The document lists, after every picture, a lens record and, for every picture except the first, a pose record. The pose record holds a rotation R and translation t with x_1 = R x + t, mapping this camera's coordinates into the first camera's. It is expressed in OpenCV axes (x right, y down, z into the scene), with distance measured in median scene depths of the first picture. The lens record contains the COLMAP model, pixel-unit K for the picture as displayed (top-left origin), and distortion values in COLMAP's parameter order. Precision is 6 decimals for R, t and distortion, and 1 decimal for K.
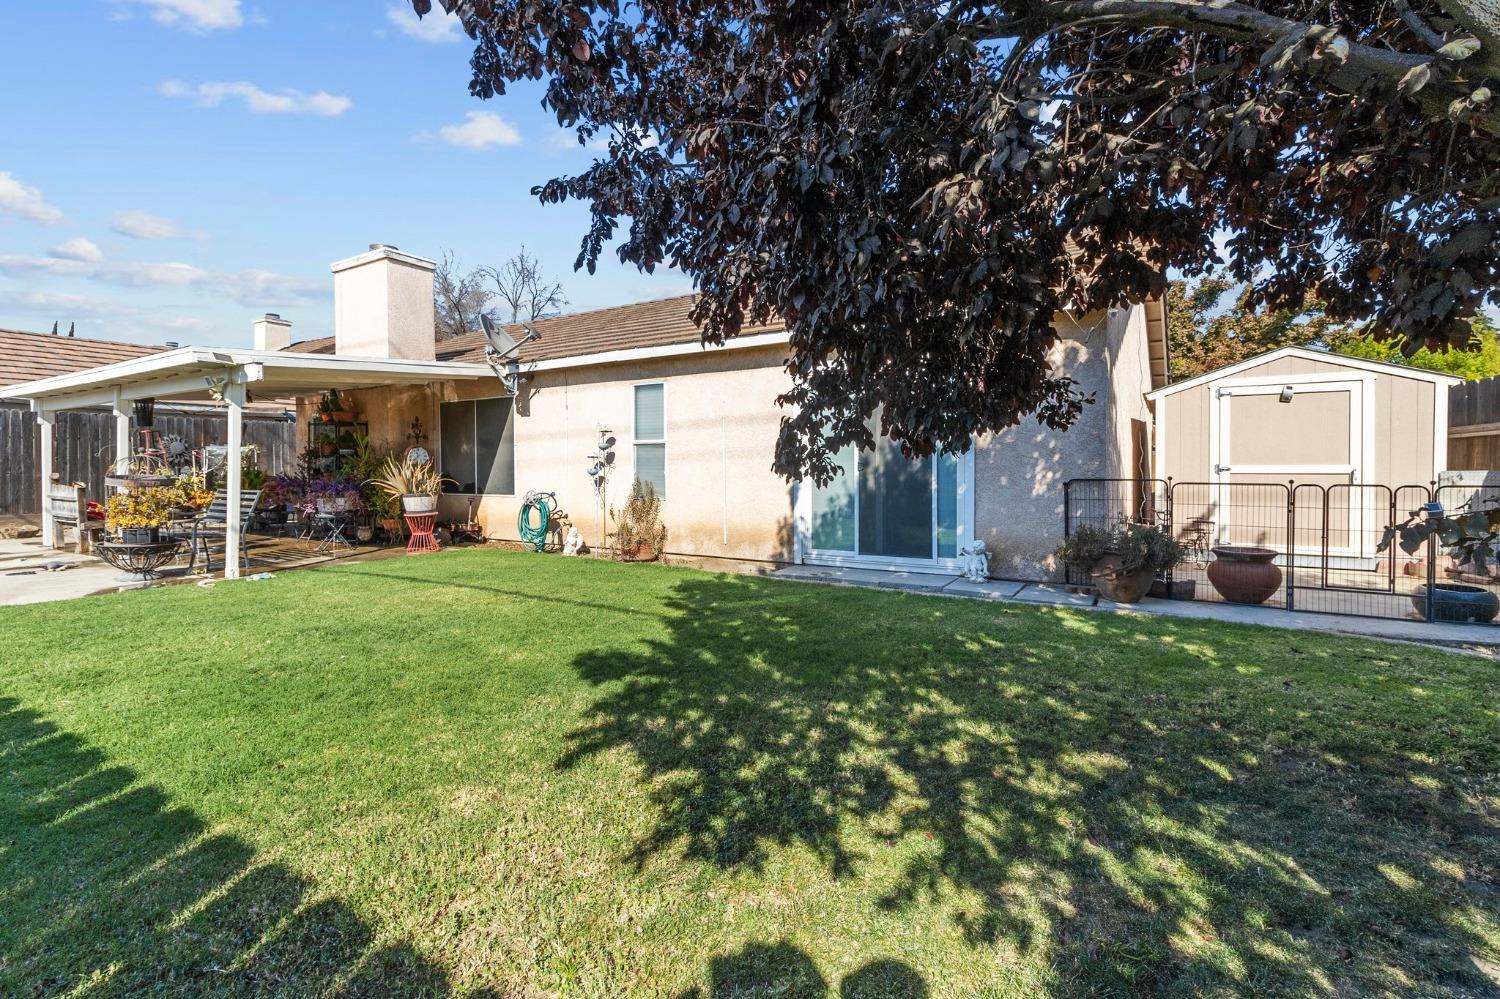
lens RADIAL K [[693.0, 0, 758.2], [0, 693.0, 472.0], [0, 0, 1]] dist [-0.000351, -0.000133]
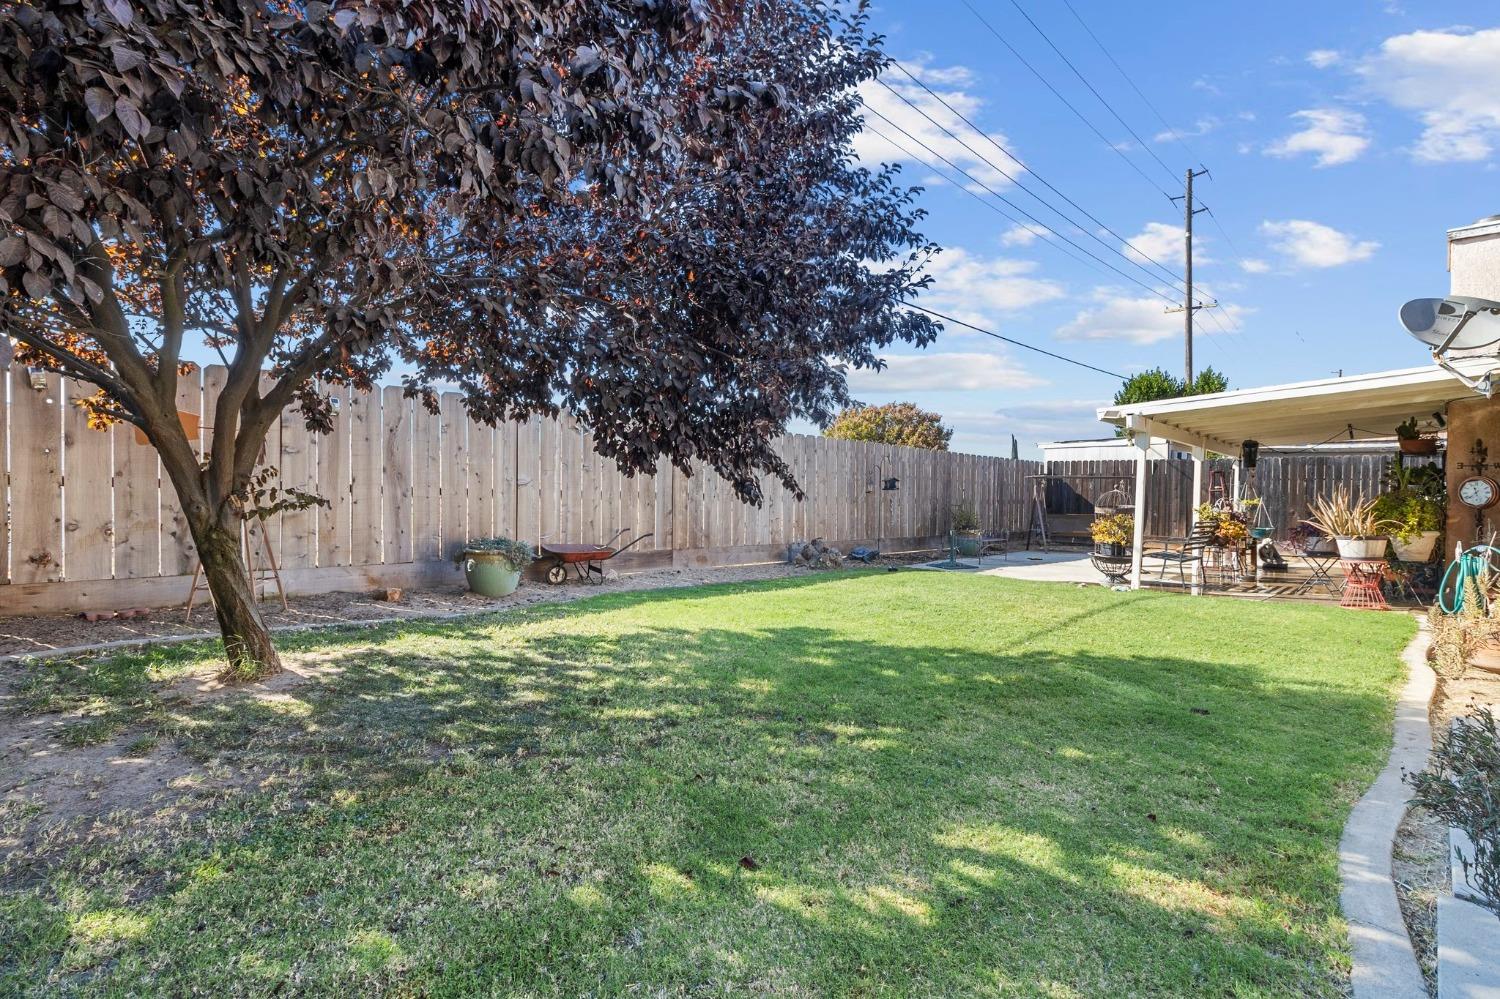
lens RADIAL K [[720.1, 0, 753.1], [0, 720.1, 503.8], [0, 0, 1]] dist [0.001222, 0.000028]
pose [[-0.211303, 0.016401, -0.977283, 0.443128], [-0.033795, 0.999139, 0.024075, -0.003056], [0.976836, 0.038115, -0.210566, 0.428825]]
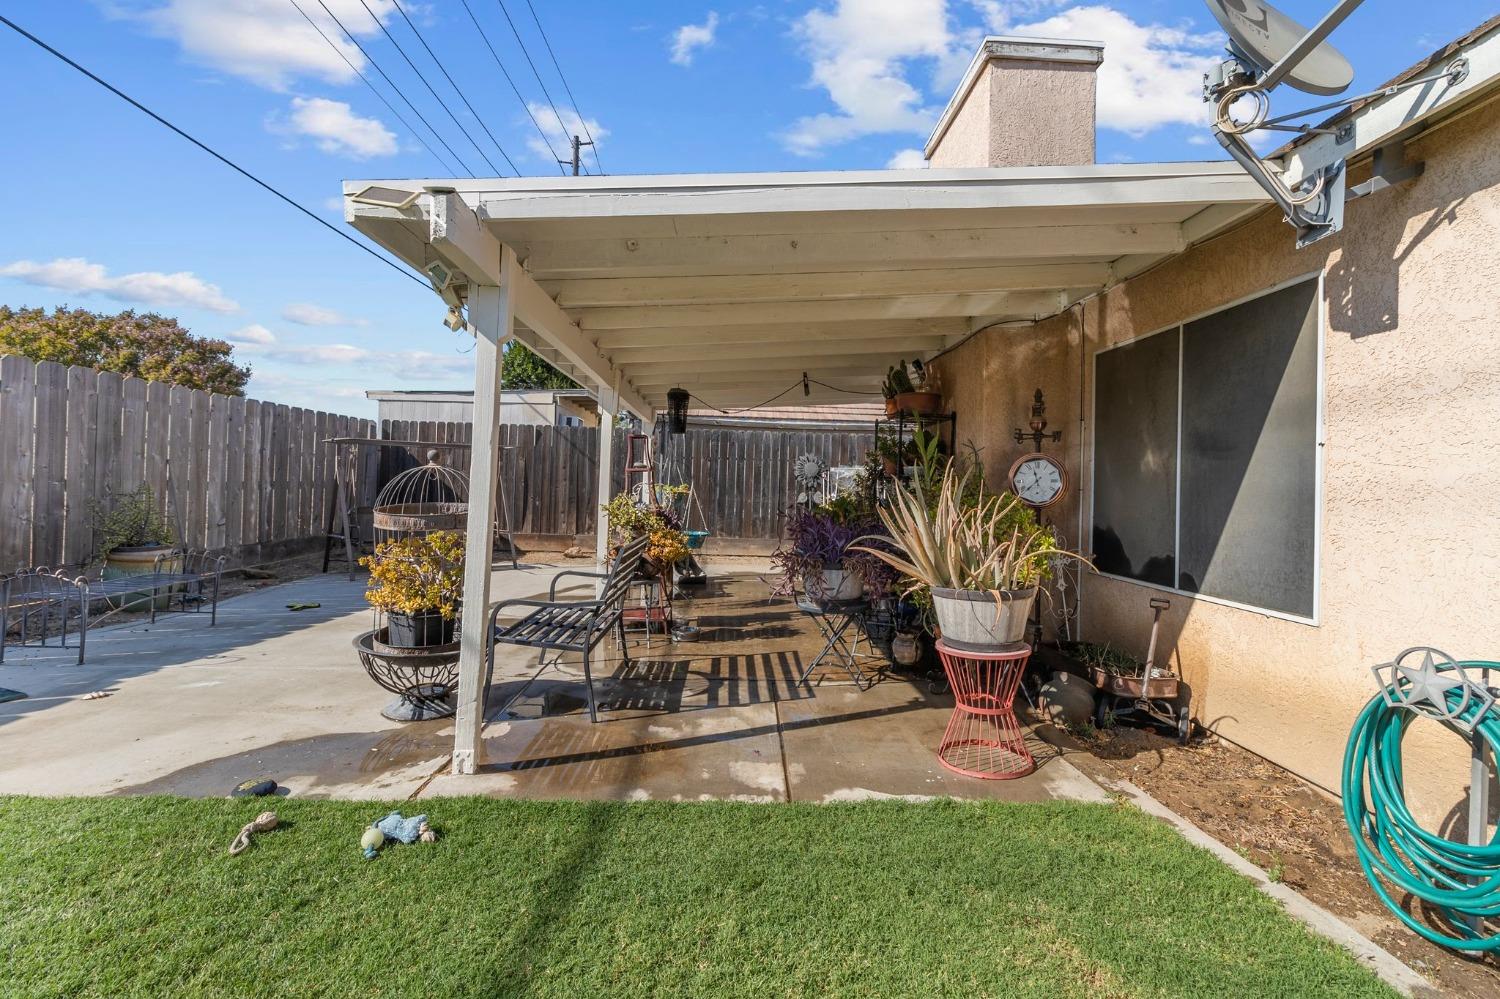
lens RADIAL K [[693.0, 0, 758.2], [0, 693.0, 472.0], [0, 0, 1]] dist [-0.000351, -0.000133]
pose [[0.563402, 0.006140, -0.826160, -0.243605], [-0.045886, 0.998661, -0.023870, -0.010050], [0.824908, 0.051358, 0.562930, 0.644933]]
